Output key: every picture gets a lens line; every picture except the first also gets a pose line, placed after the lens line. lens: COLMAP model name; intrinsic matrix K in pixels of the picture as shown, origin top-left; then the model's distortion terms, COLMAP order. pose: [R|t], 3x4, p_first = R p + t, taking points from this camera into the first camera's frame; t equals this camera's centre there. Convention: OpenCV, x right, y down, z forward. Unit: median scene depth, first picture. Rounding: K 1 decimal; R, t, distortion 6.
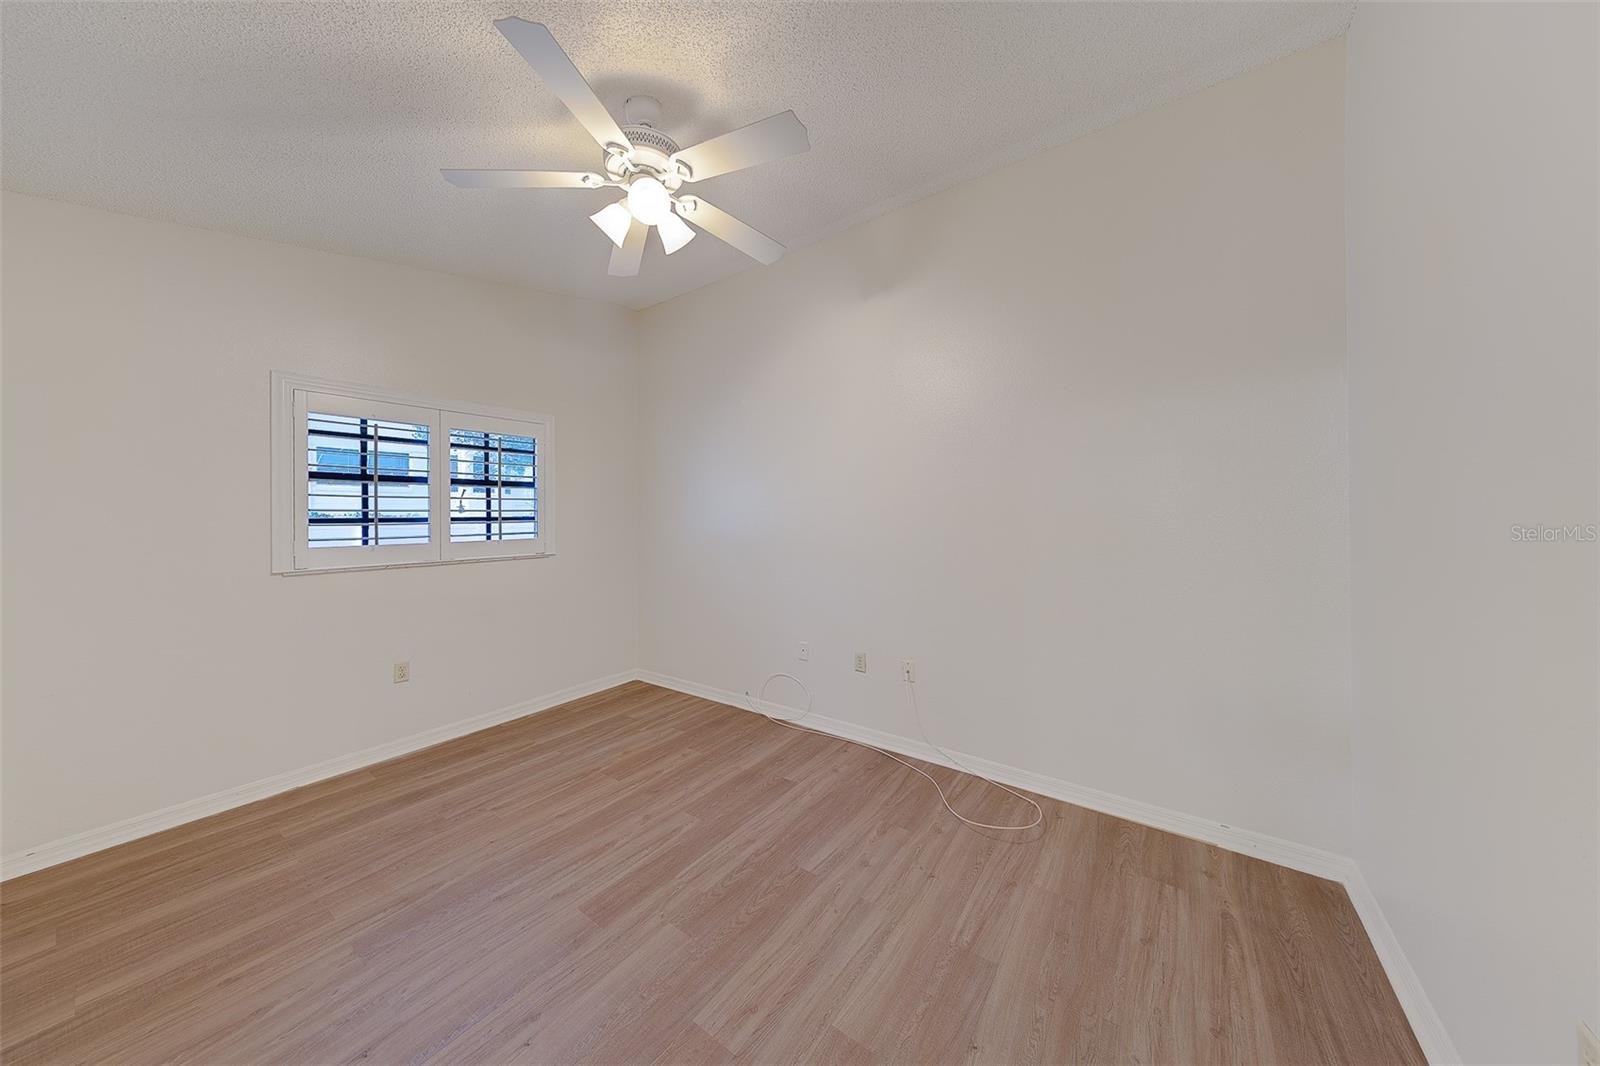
lens RADIAL K [[506.9, 0, 818.7], [0, 506.9, 513.6], [0, 0, 1]] dist [0.008524, -0.000837]
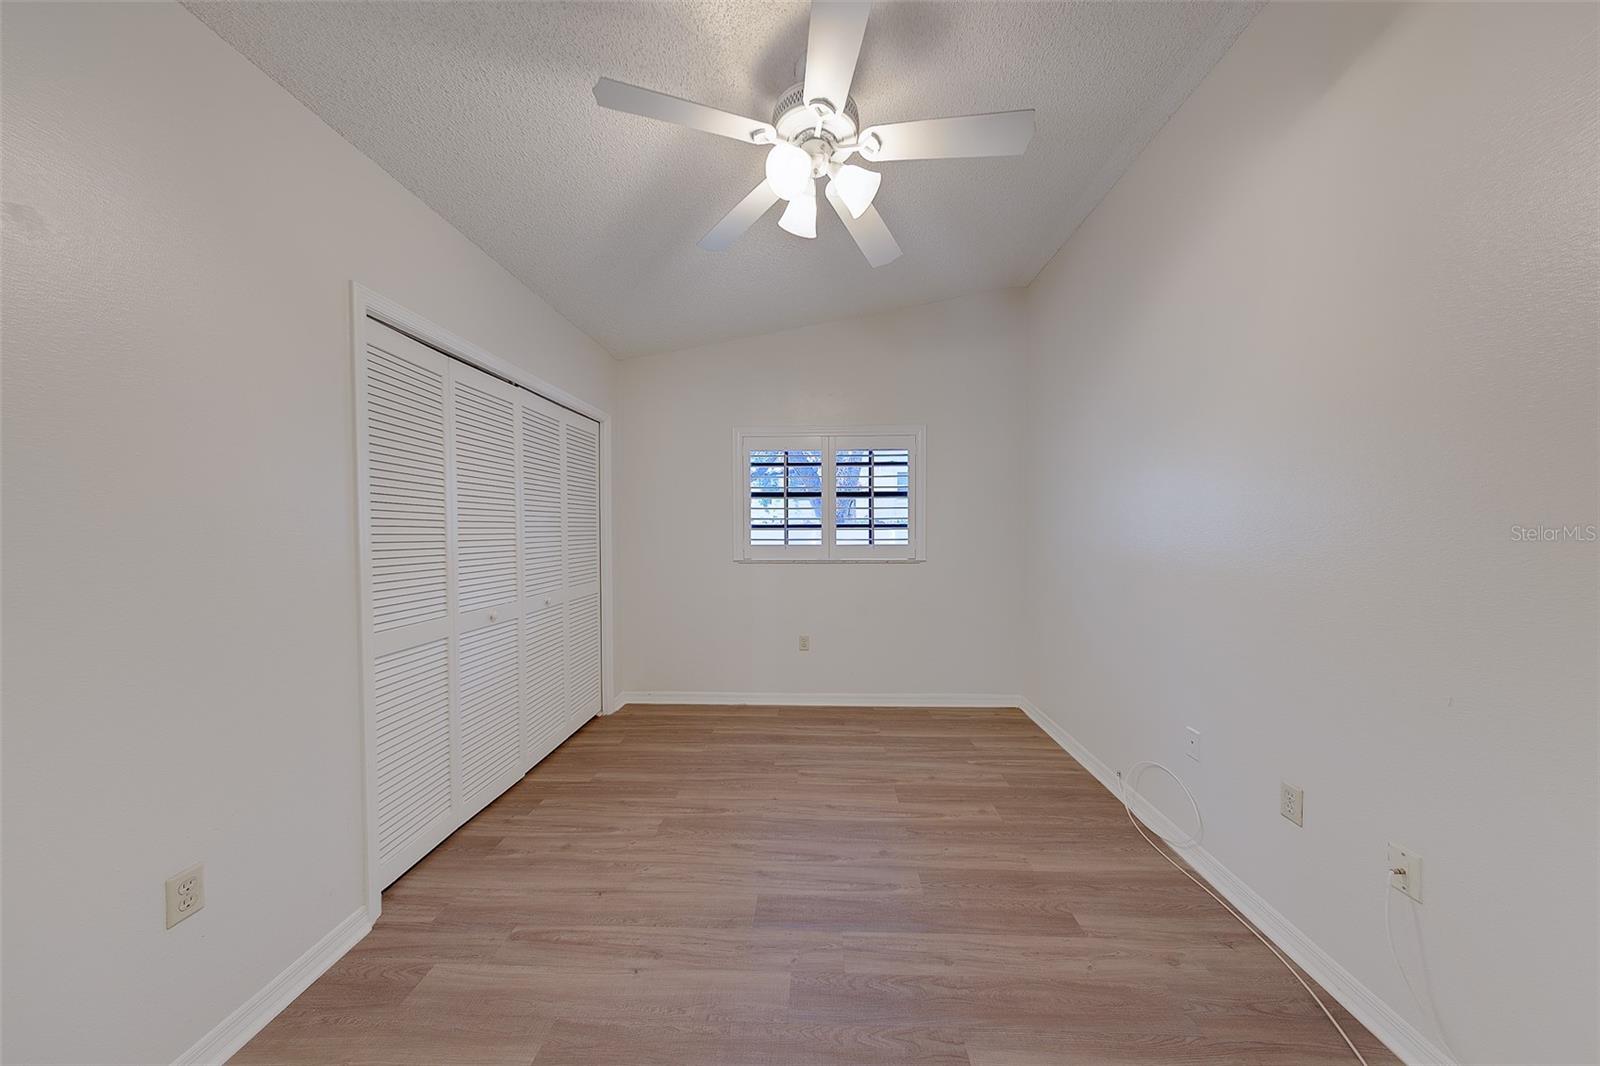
lens RADIAL K [[506.9, 0, 827.1], [0, 506.9, 537.9], [0, 0, 1]] dist [0.008524, -0.000837]
pose [[0.542197, 0.029897, -0.839720, 0.382494], [-0.001352, 0.999397, 0.034708, -0.003033], [0.840251, -0.017683, 0.541910, 0.456235]]
